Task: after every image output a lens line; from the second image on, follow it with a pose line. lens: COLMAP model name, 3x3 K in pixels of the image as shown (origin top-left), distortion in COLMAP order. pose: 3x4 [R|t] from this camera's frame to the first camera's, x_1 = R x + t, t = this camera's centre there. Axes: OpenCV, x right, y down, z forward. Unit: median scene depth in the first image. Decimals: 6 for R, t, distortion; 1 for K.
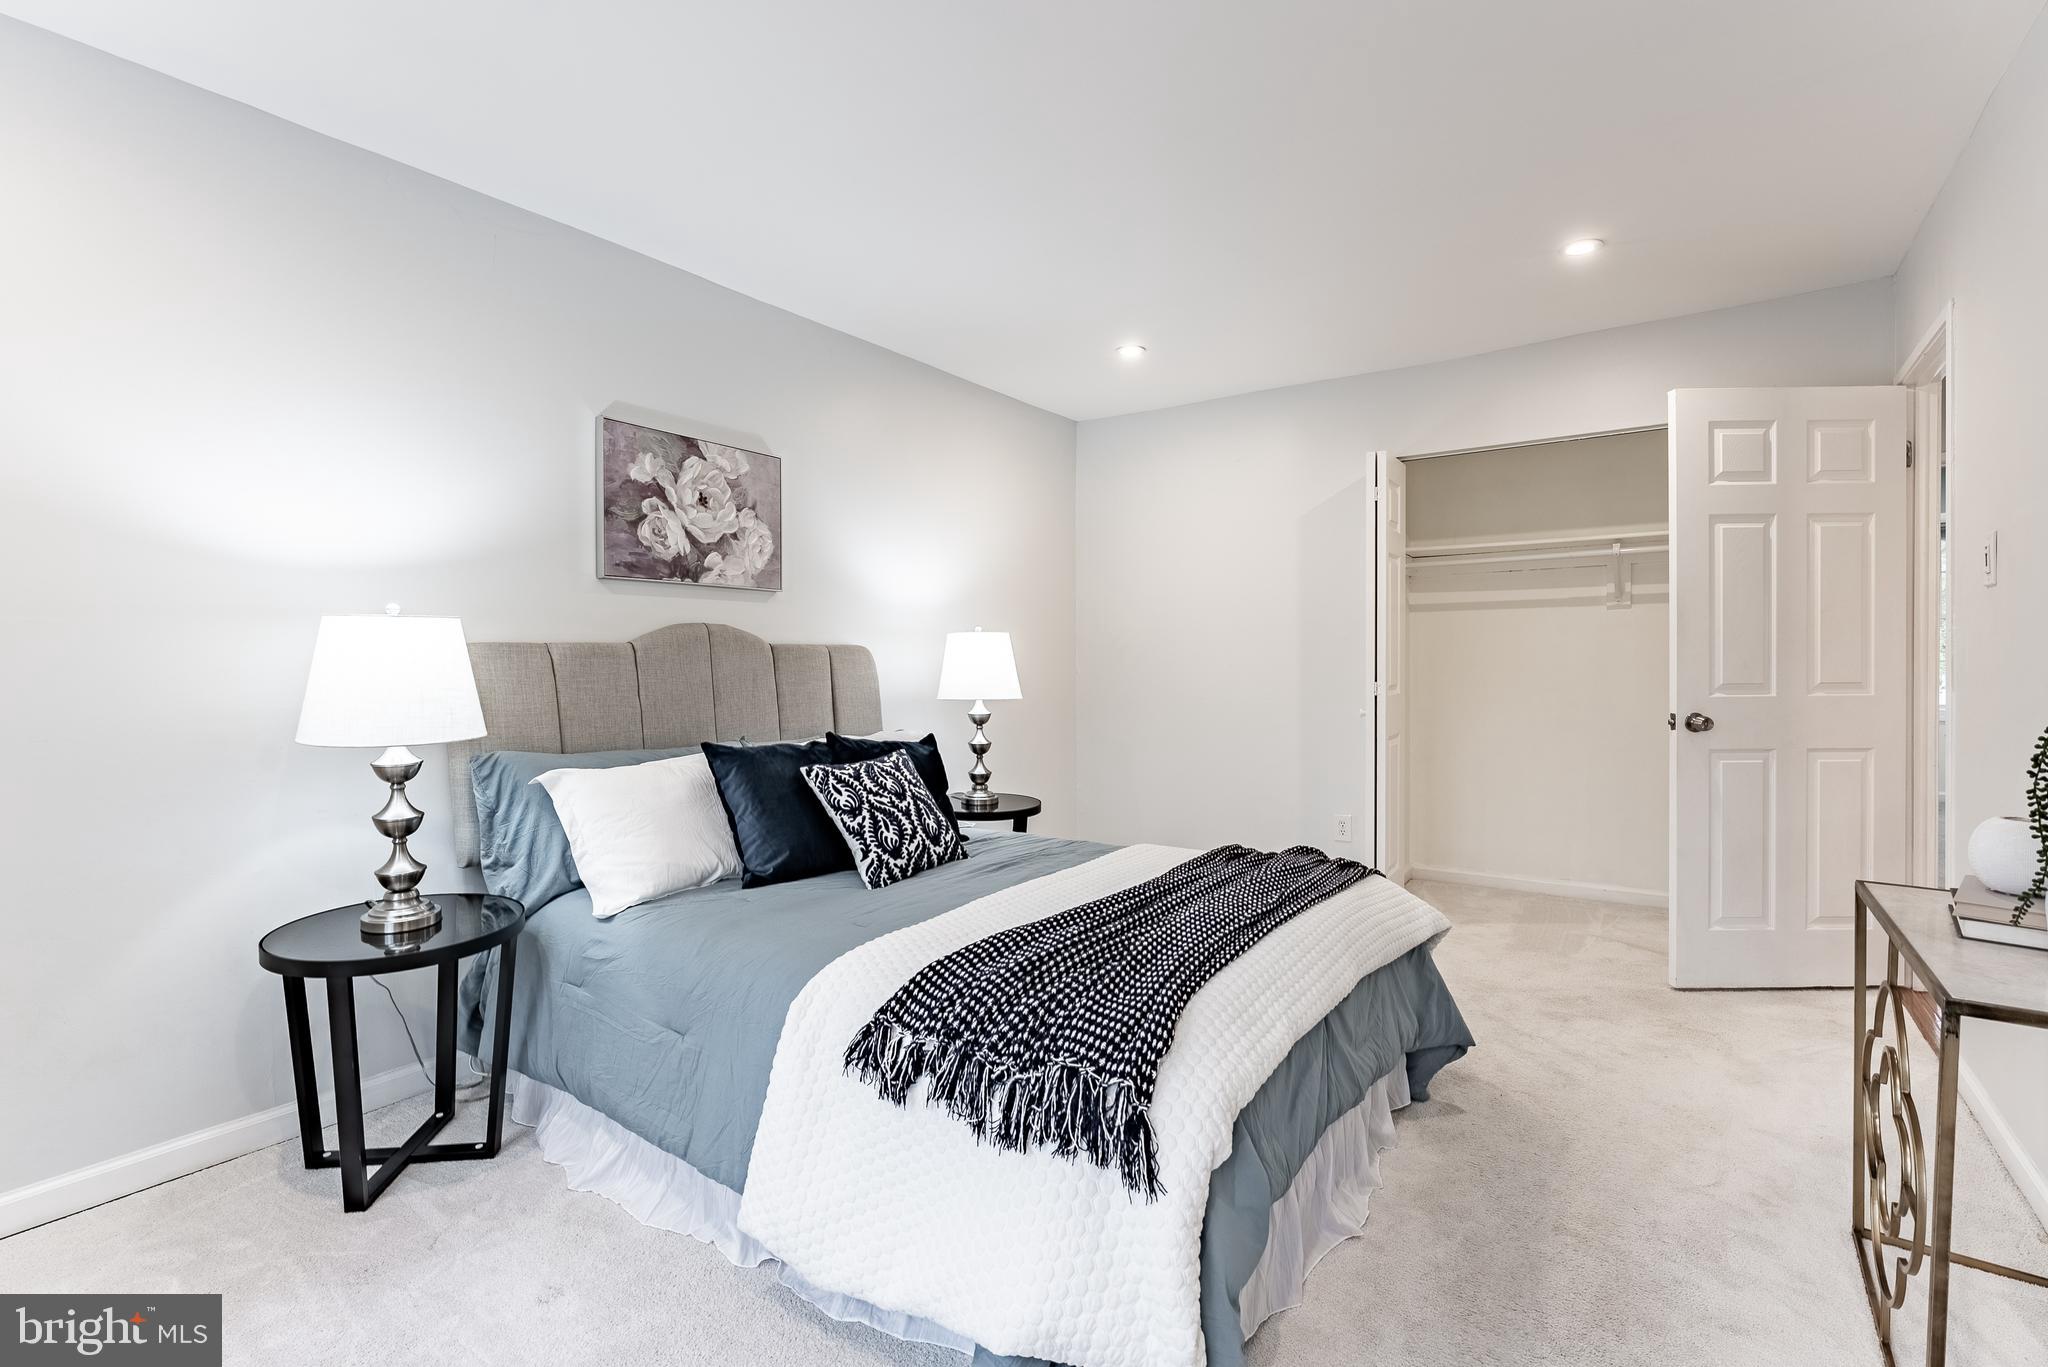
lens RADIAL K [[937.5, 0, 1023.0], [0, 937.5, 672.8], [0, 0, 1]] dist [-0.002357, -0.000159]
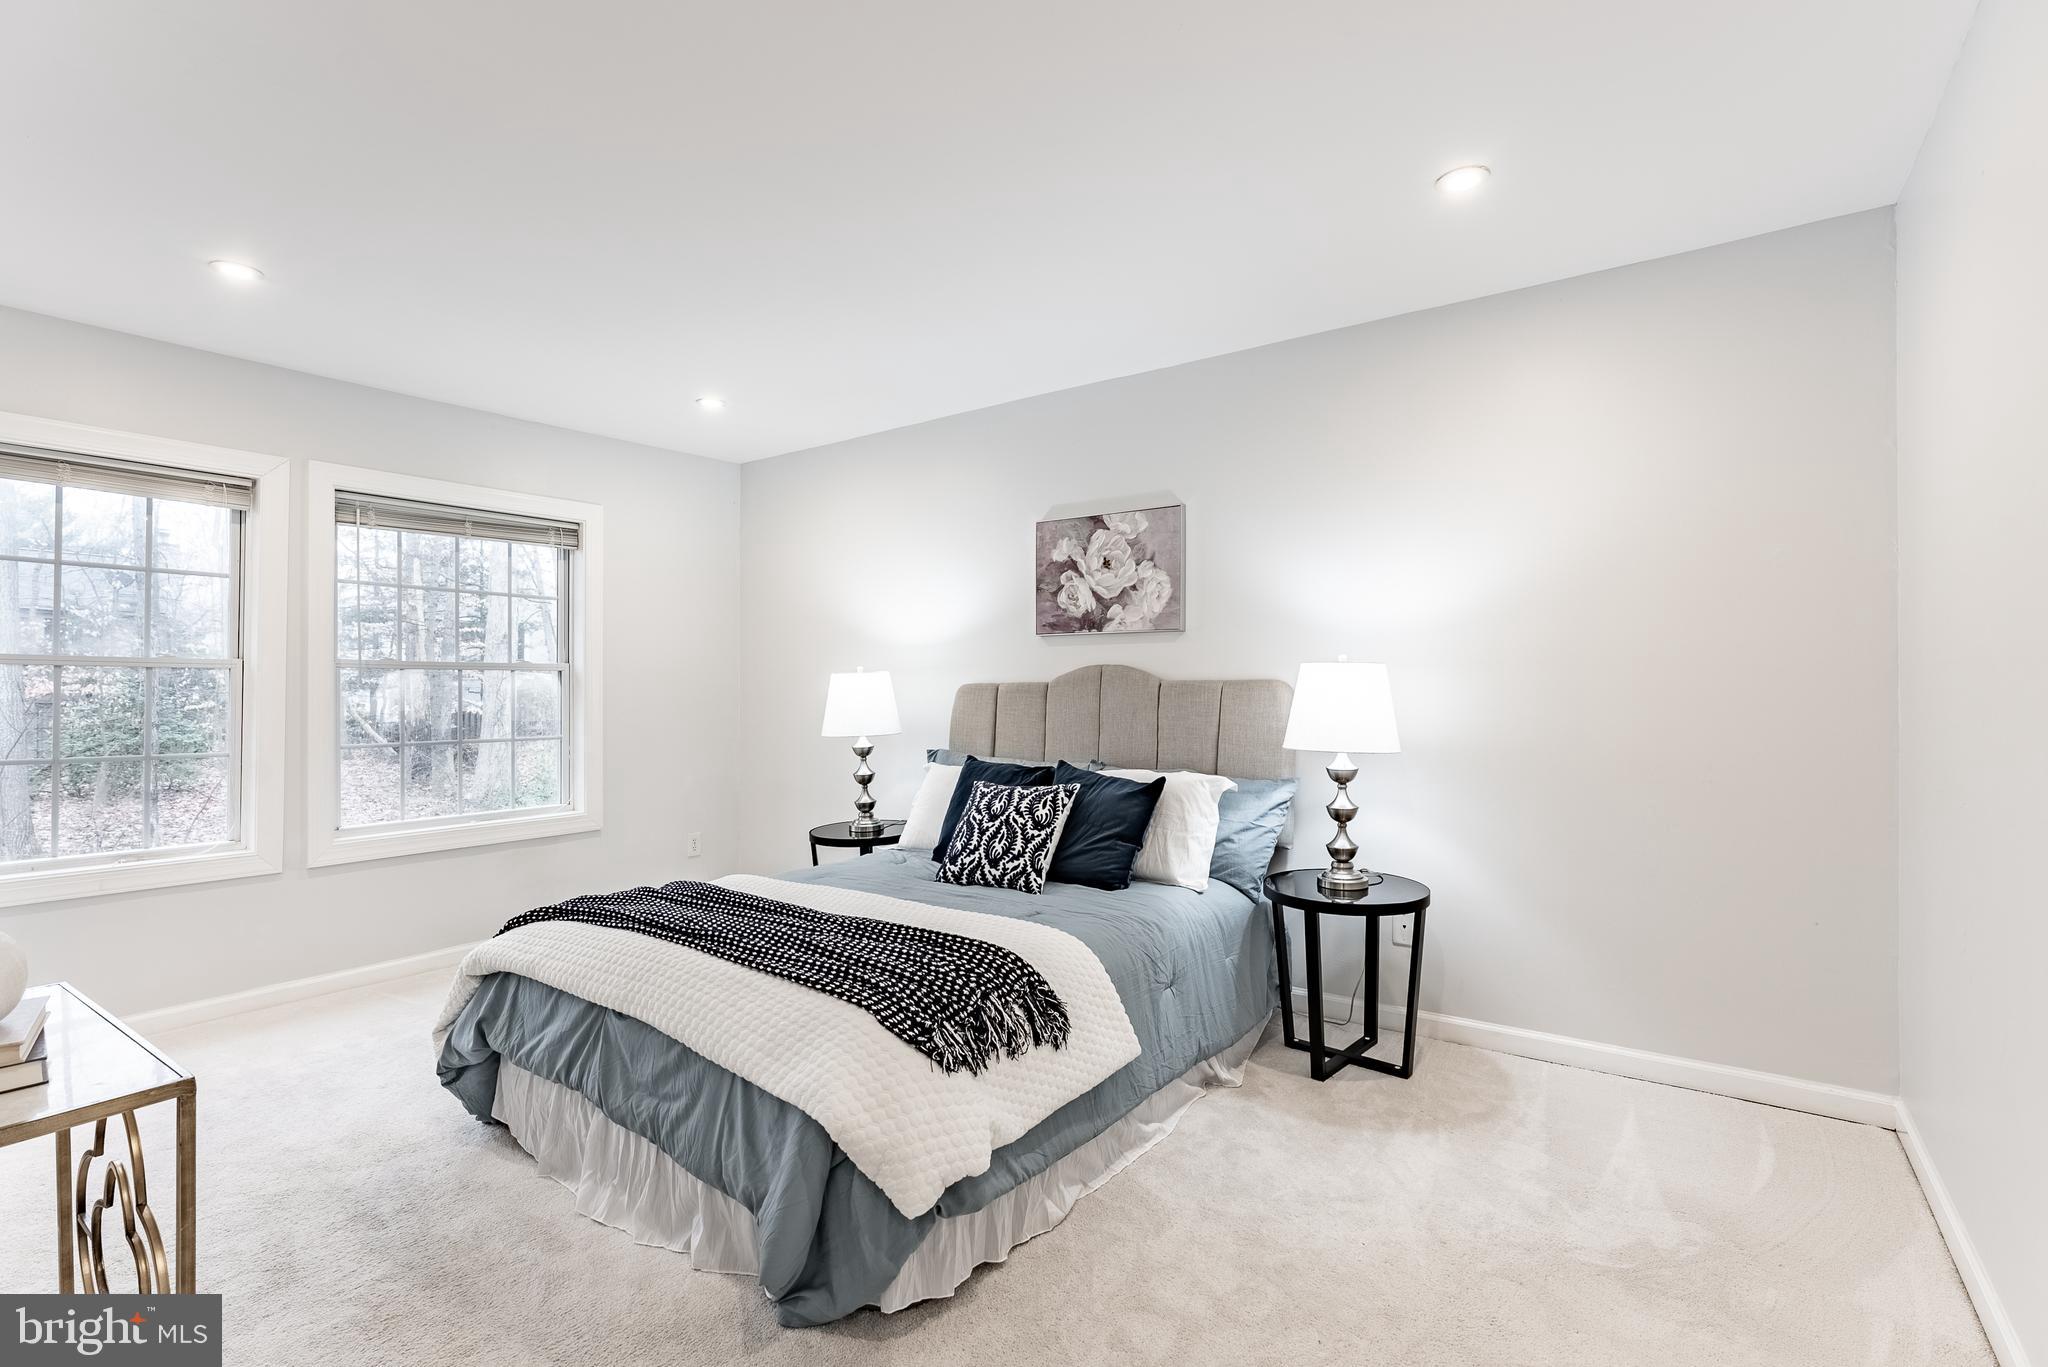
lens RADIAL K [[937.5, 0, 1008.6], [0, 937.5, 704.6], [0, 0, 1]] dist [-0.002357, -0.000159]
pose [[-0.024811, 0.049452, -0.998468, 0.905534], [0.005980, 0.998765, 0.049318, -0.061748], [0.999674, -0.004747, -0.025076, 0.912099]]
